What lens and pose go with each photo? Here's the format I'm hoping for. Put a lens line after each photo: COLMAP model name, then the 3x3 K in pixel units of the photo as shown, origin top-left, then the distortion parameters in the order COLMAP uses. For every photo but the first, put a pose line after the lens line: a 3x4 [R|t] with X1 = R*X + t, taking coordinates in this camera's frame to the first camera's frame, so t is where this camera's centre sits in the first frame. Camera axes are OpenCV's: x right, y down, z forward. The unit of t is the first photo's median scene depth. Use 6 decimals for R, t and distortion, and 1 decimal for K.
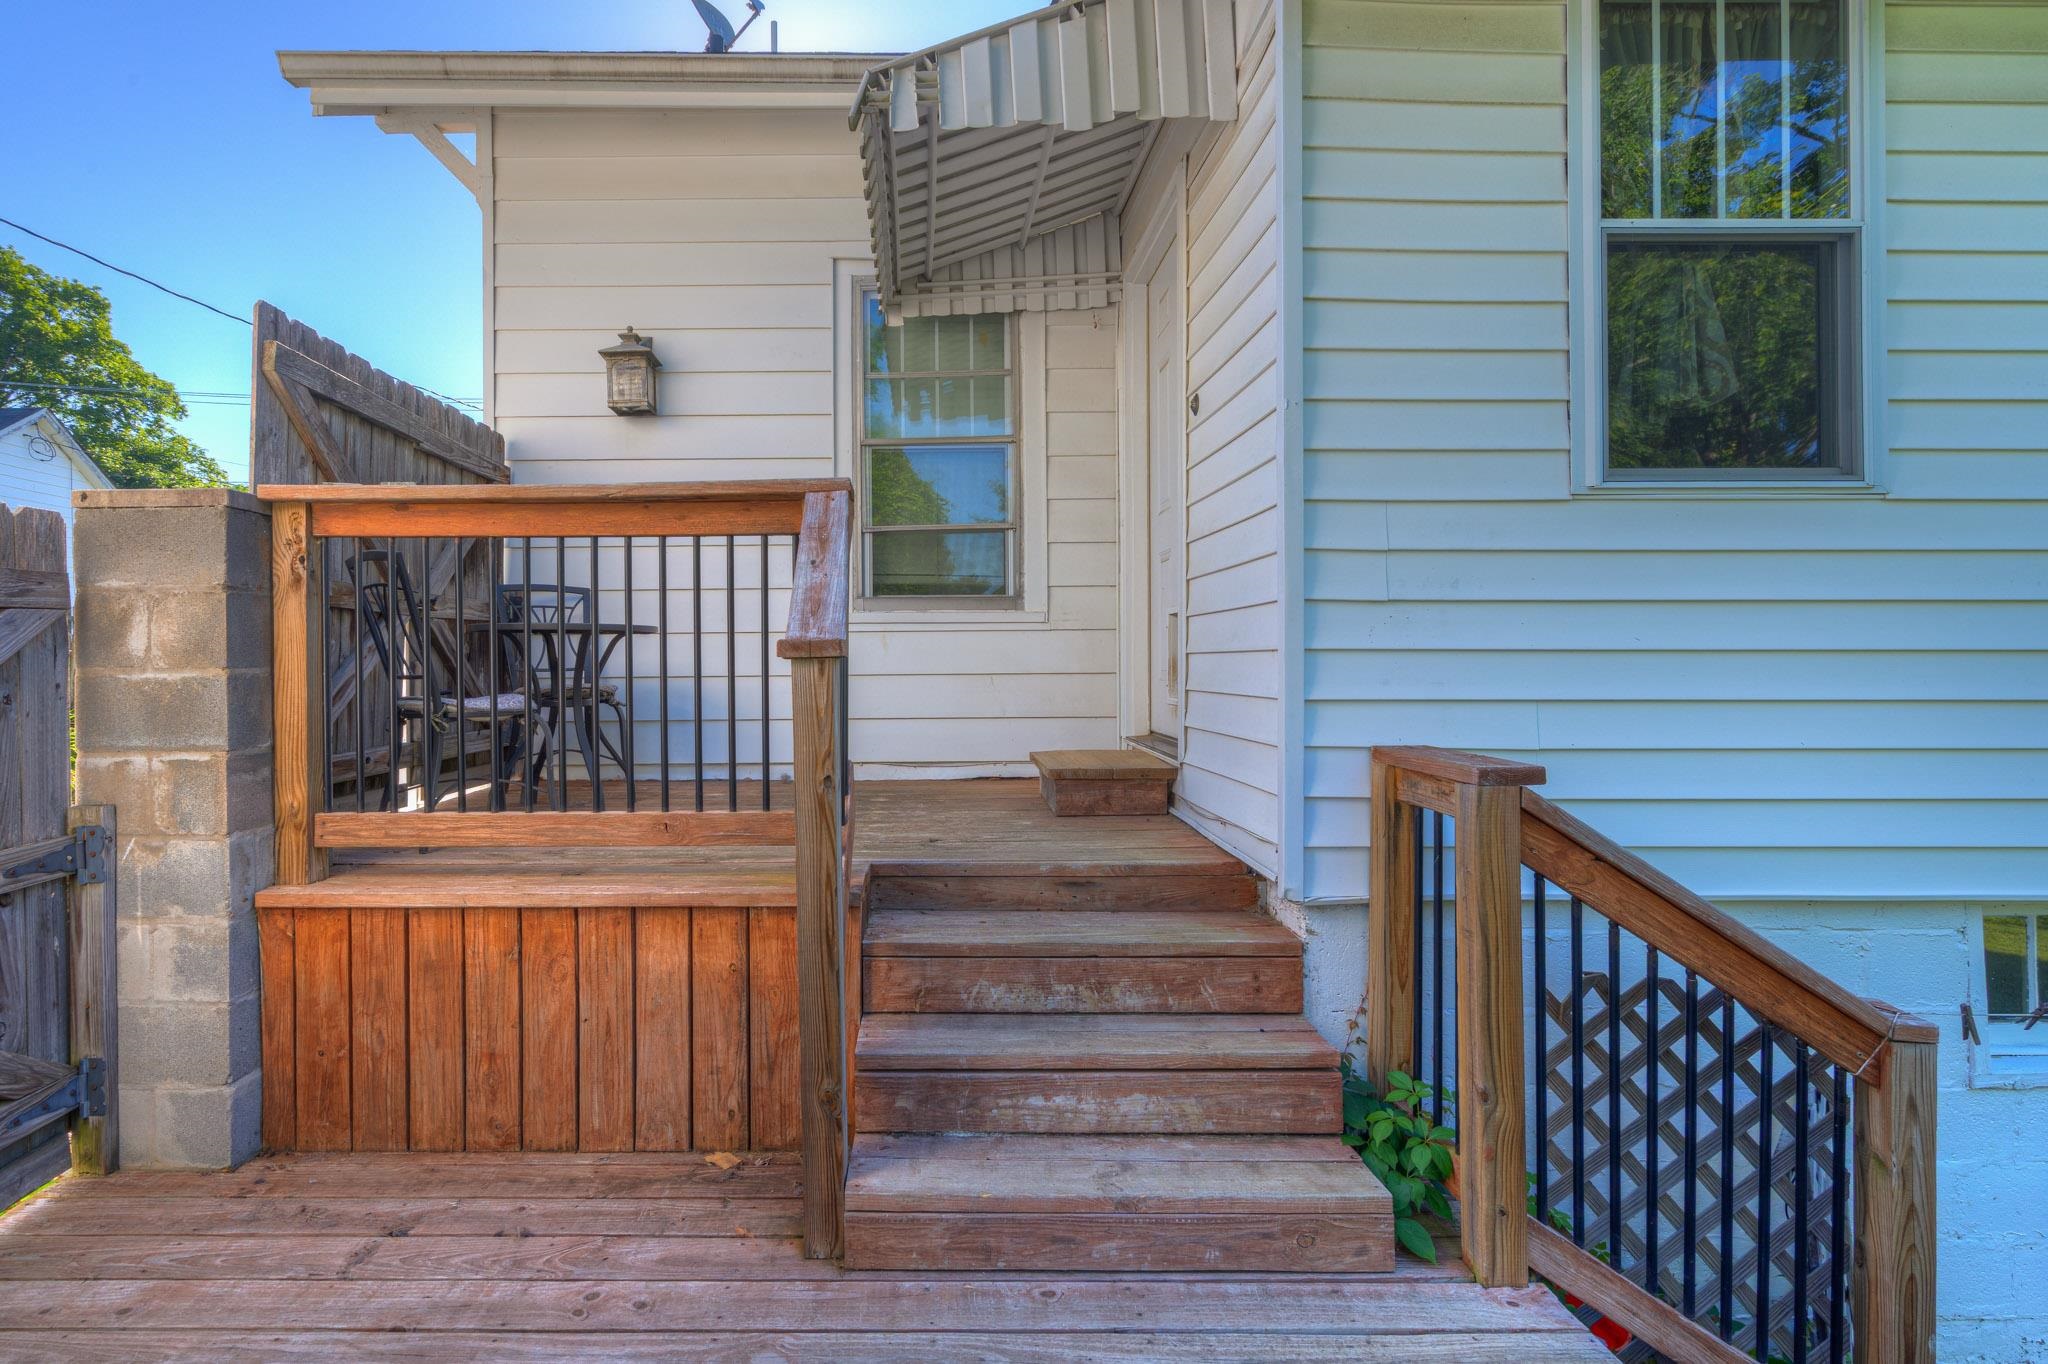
lens RADIAL K [[1052.4, 0, 983.4], [0, 1052.4, 680.6], [0, 0, 1]] dist [-0.002908, -0.000742]
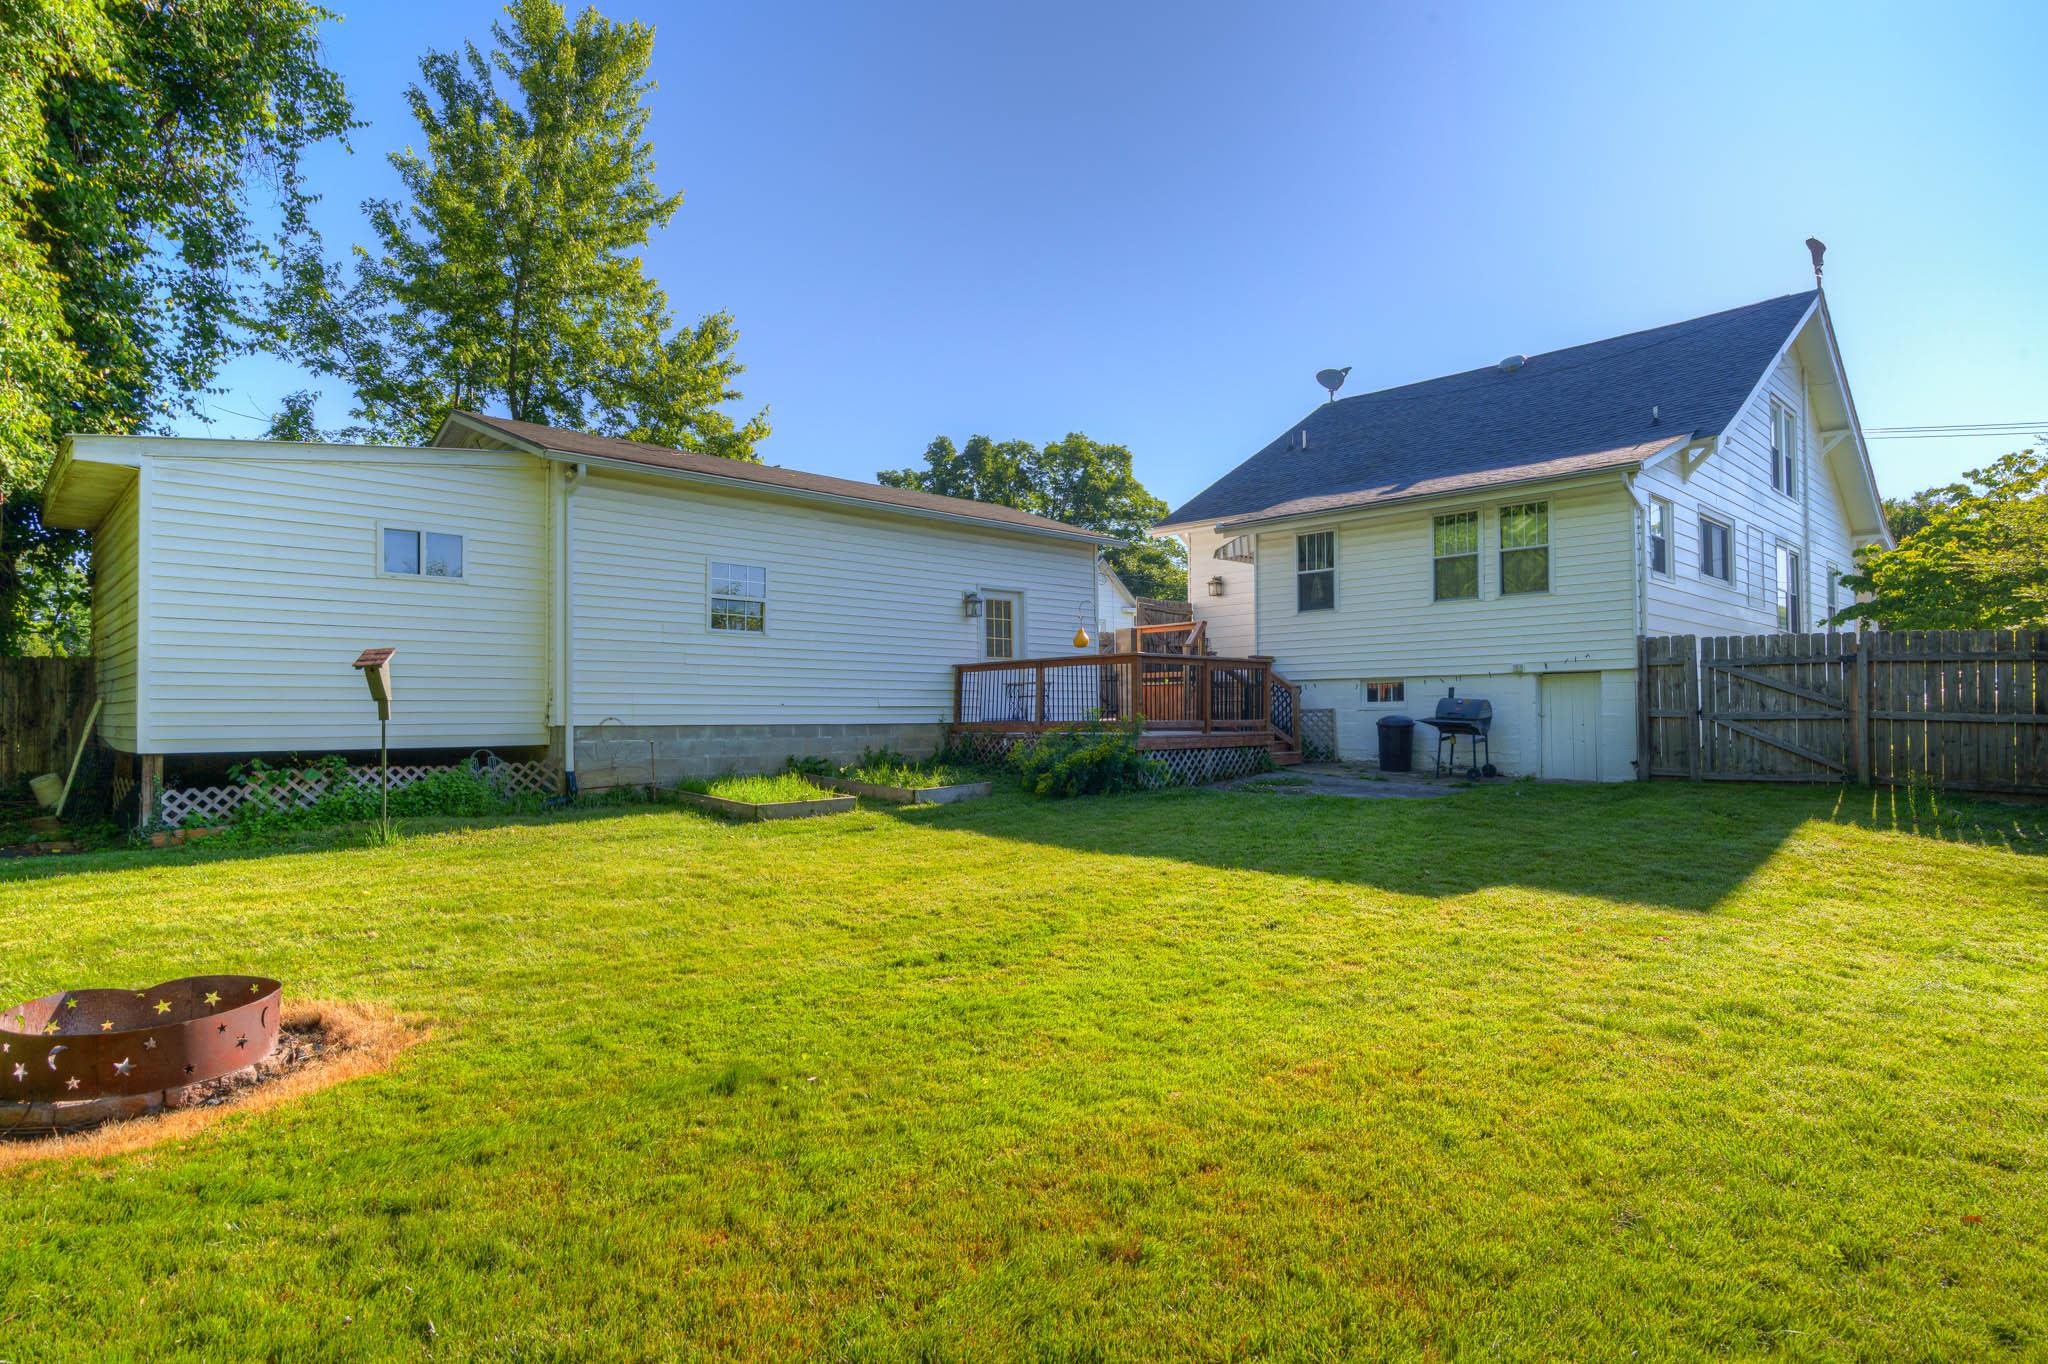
lens RADIAL K [[1068.6, 0, 1016.1], [0, 1068.6, 709.4], [0, 0, 1]] dist [0.000336, 0.000473]
pose [[0.694069, -0.008016, -0.719864, 0.151086], [-0.001360, 0.999922, -0.012445, 0.017783], [0.719907, 0.009616, 0.694004, -0.176259]]
